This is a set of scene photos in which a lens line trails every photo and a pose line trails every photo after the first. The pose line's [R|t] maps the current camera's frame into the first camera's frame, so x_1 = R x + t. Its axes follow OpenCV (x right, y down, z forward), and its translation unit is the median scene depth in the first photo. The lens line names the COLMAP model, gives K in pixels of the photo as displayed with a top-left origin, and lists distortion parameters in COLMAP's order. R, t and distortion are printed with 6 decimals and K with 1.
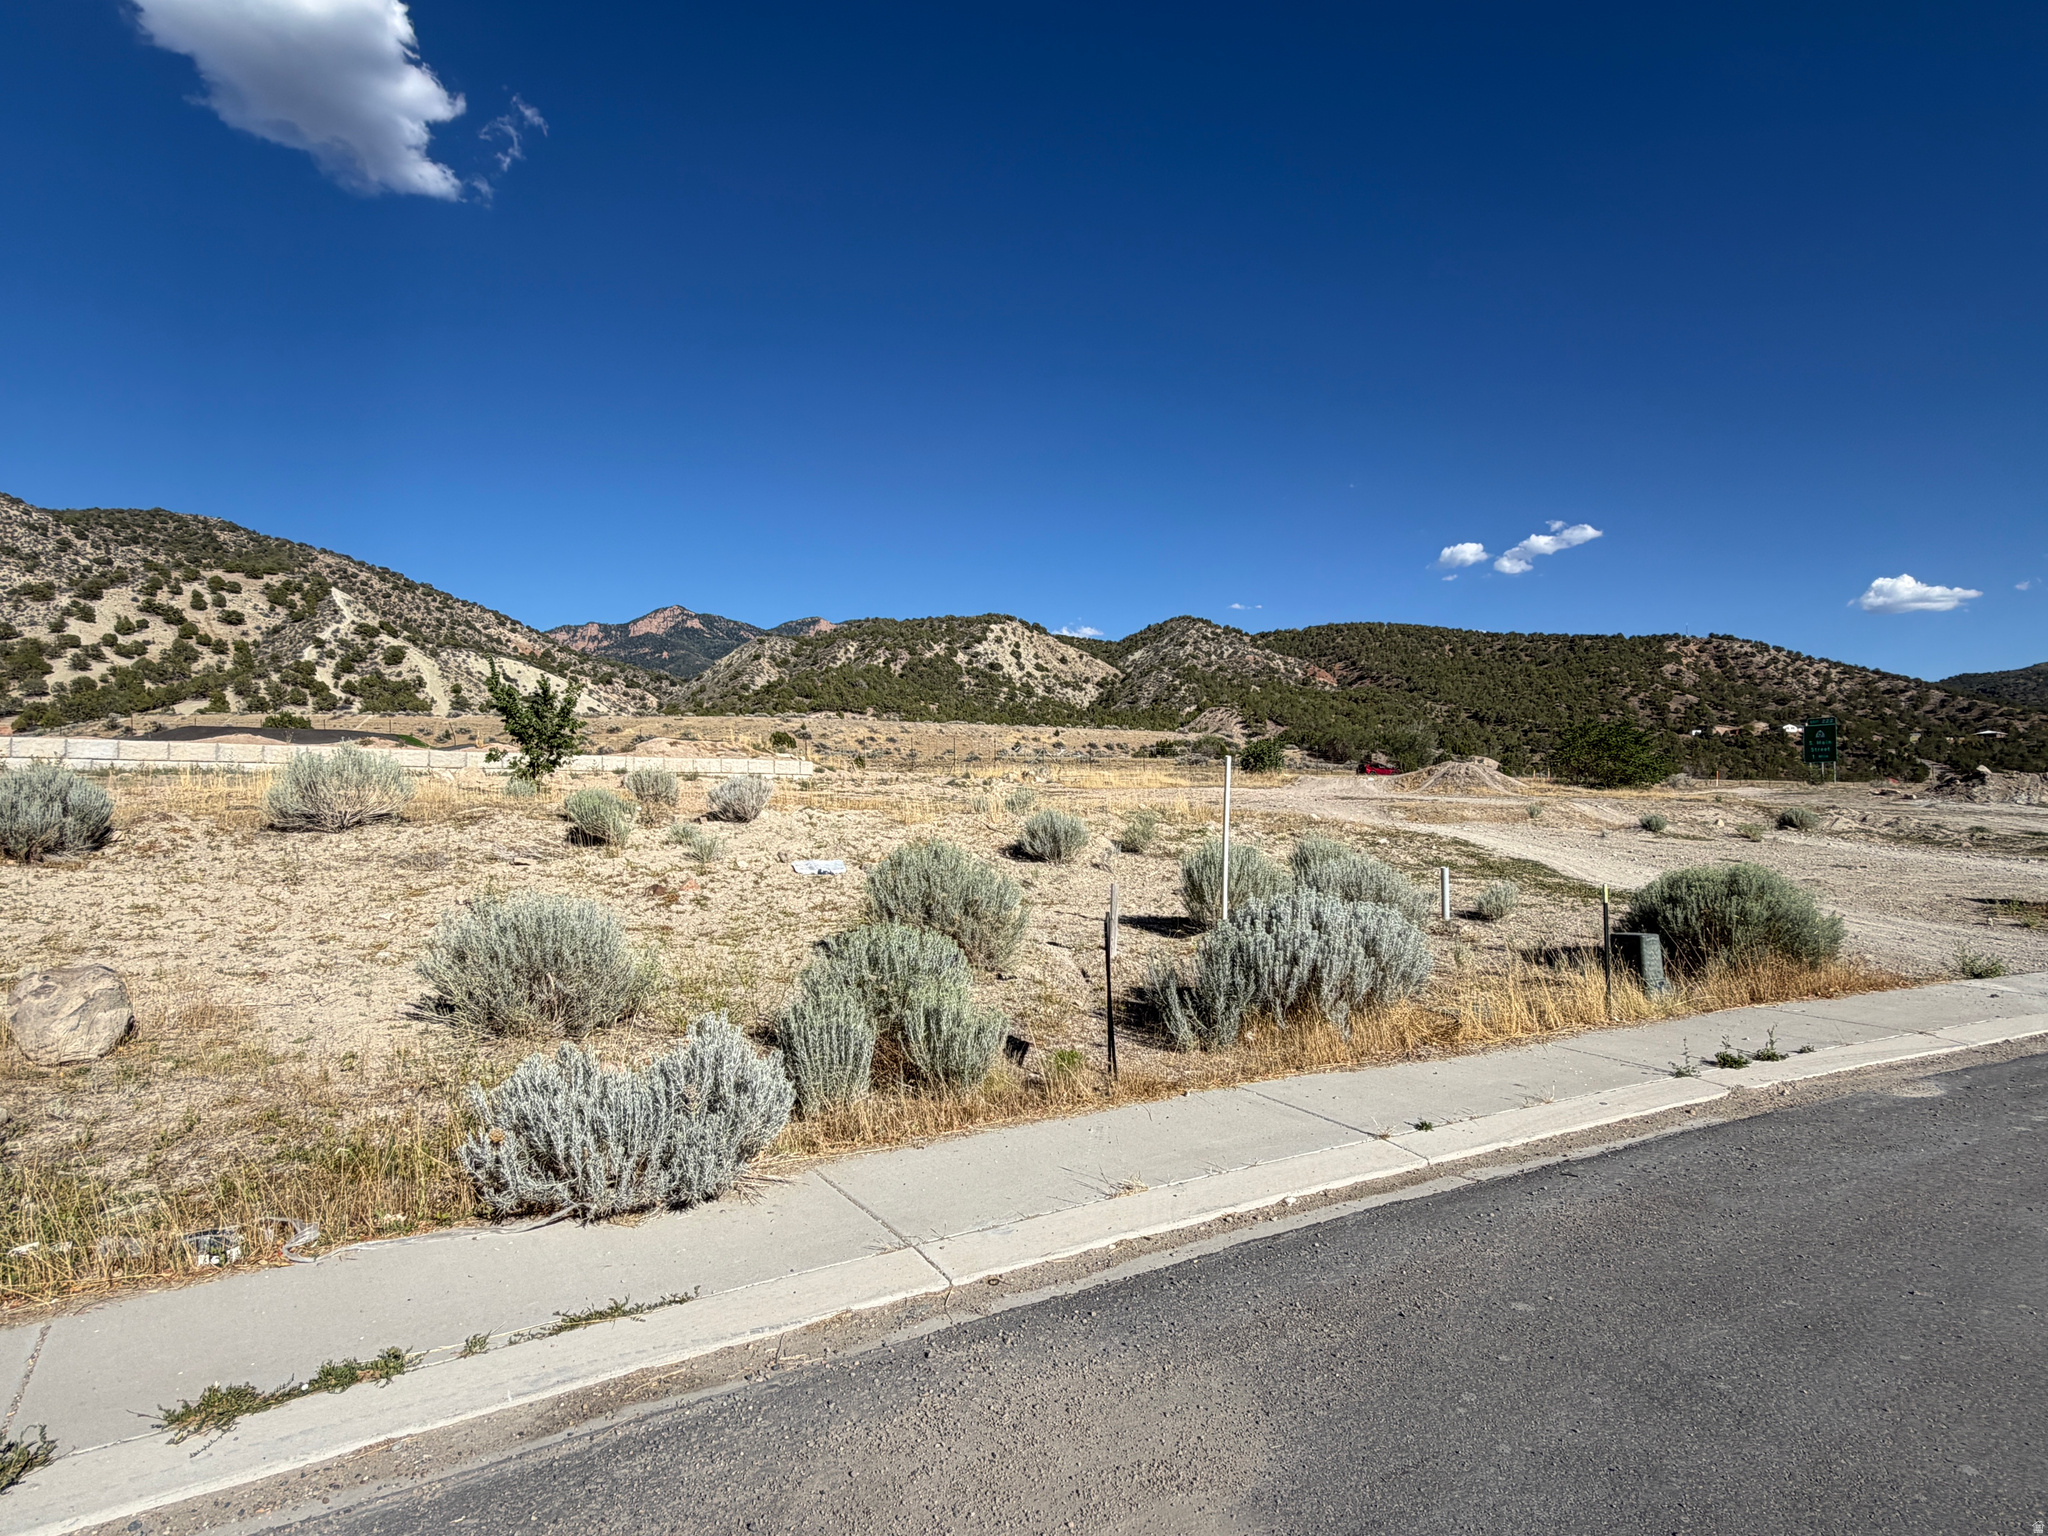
lens RADIAL K [[1099.9, 0, 1022.0], [0, 1099.9, 774.1], [0, 0, 1]] dist [0.004060, -0.001917]
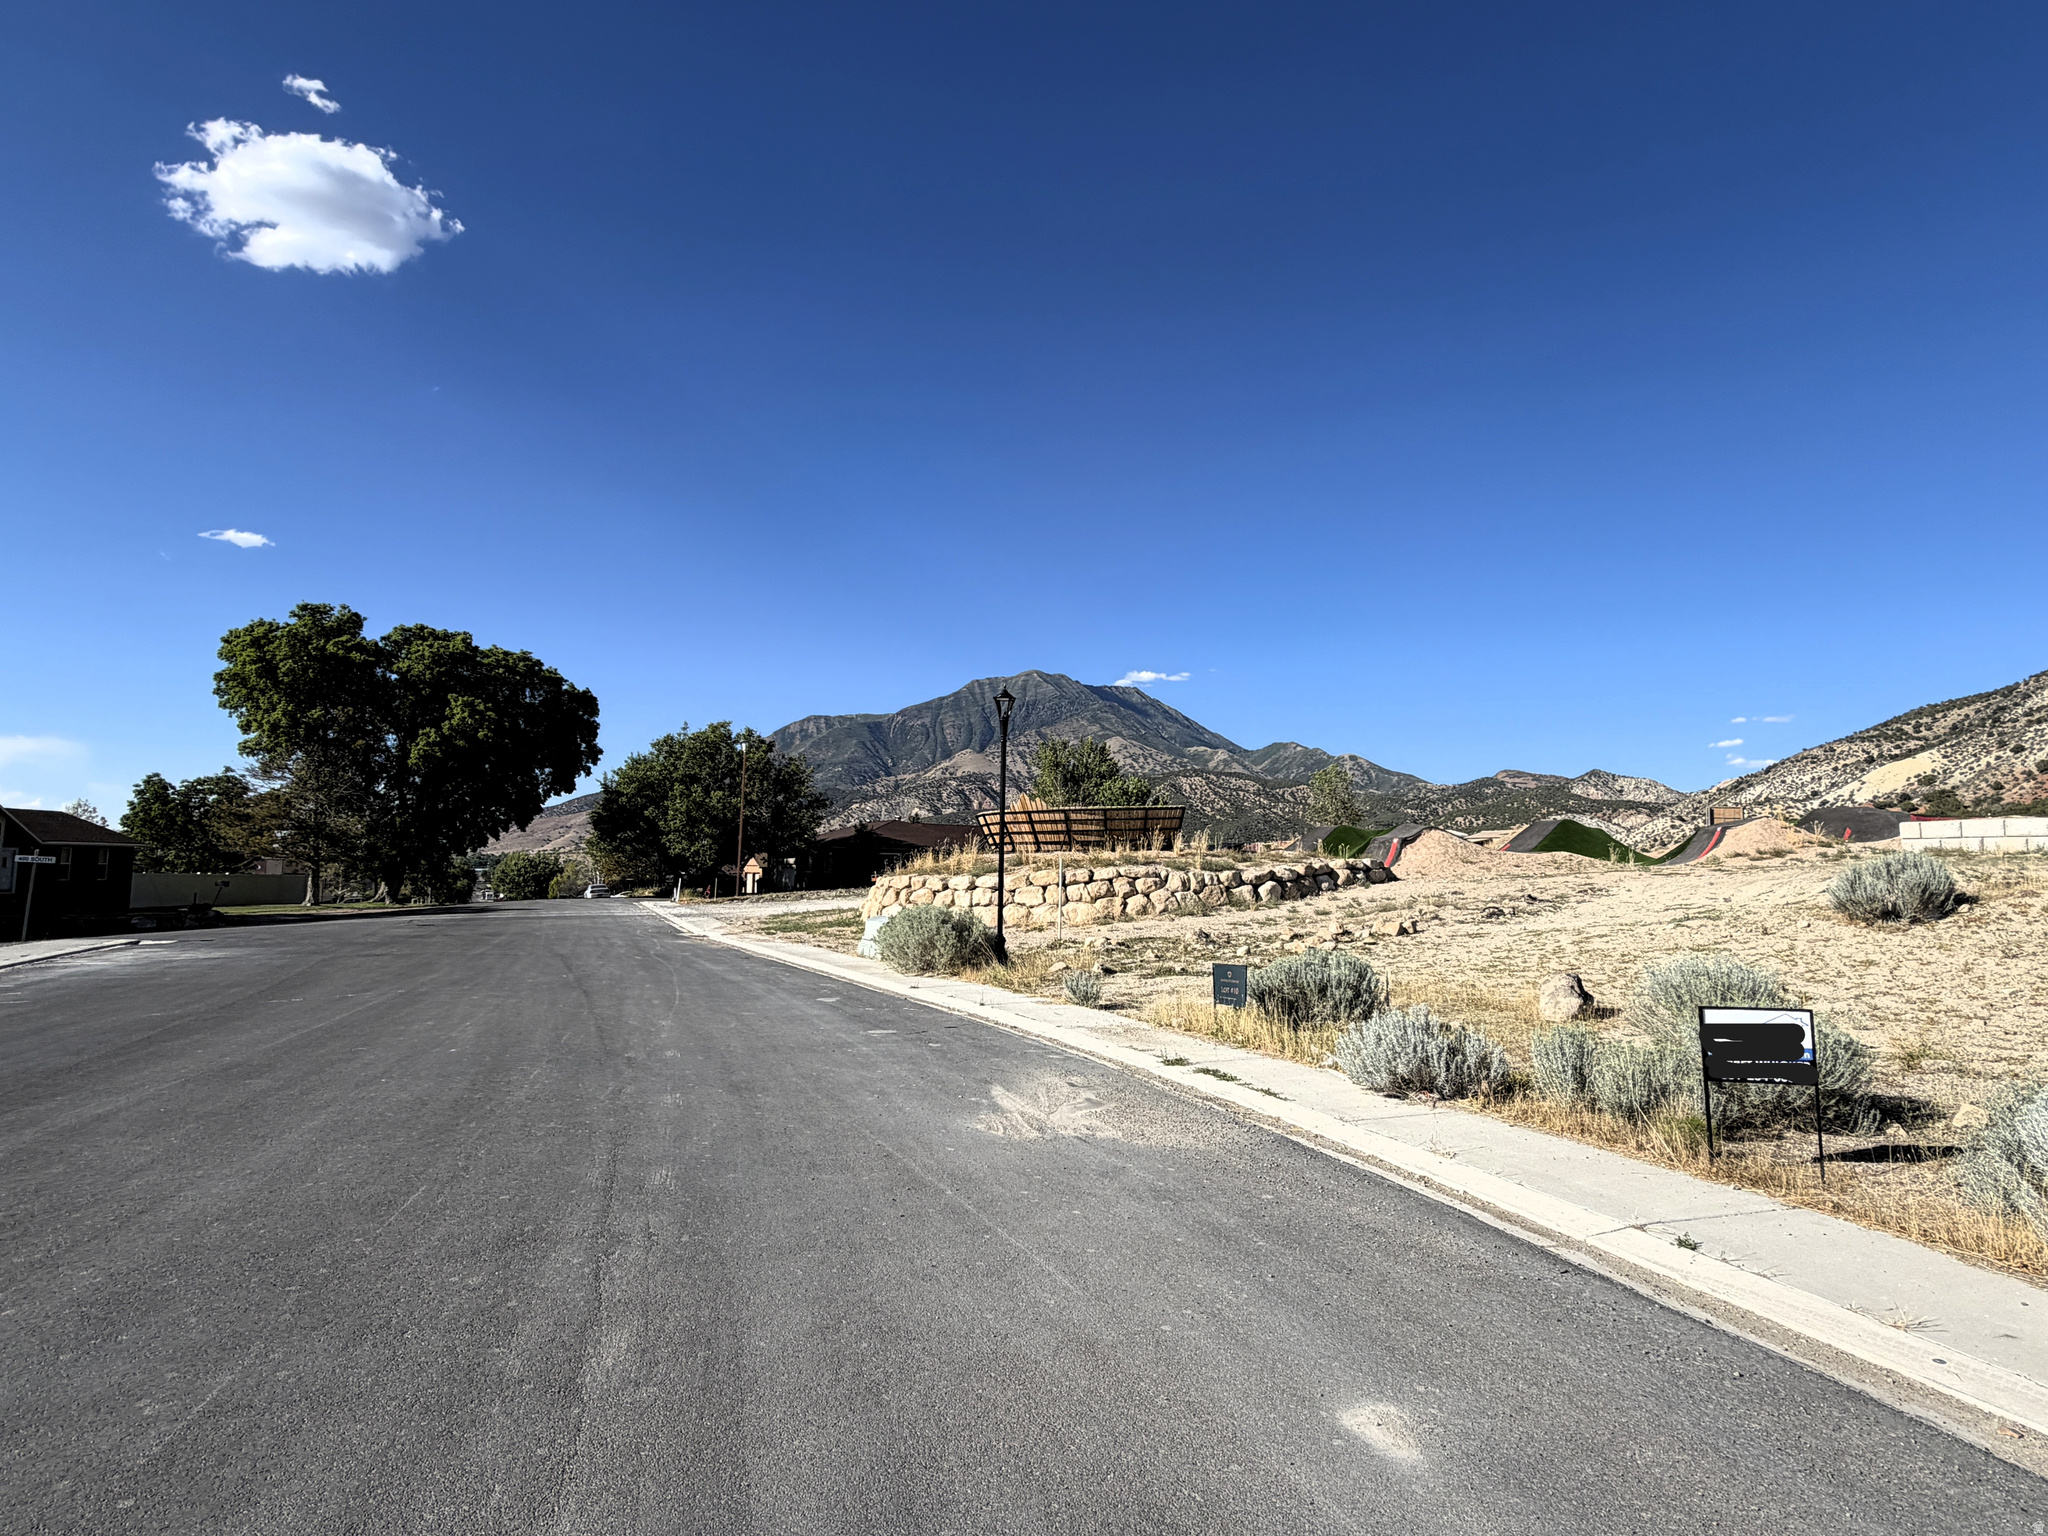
lens RADIAL K [[1437.2, 0, 1111.0], [0, 1437.2, 739.0], [0, 0, 1]] dist [0.035271, -0.080634]
pose [[-0.208262, -0.089254, -0.973992, 0.616223], [0.023492, 0.995084, -0.096210, -0.002870], [0.977791, -0.042918, -0.205141, 0.282414]]
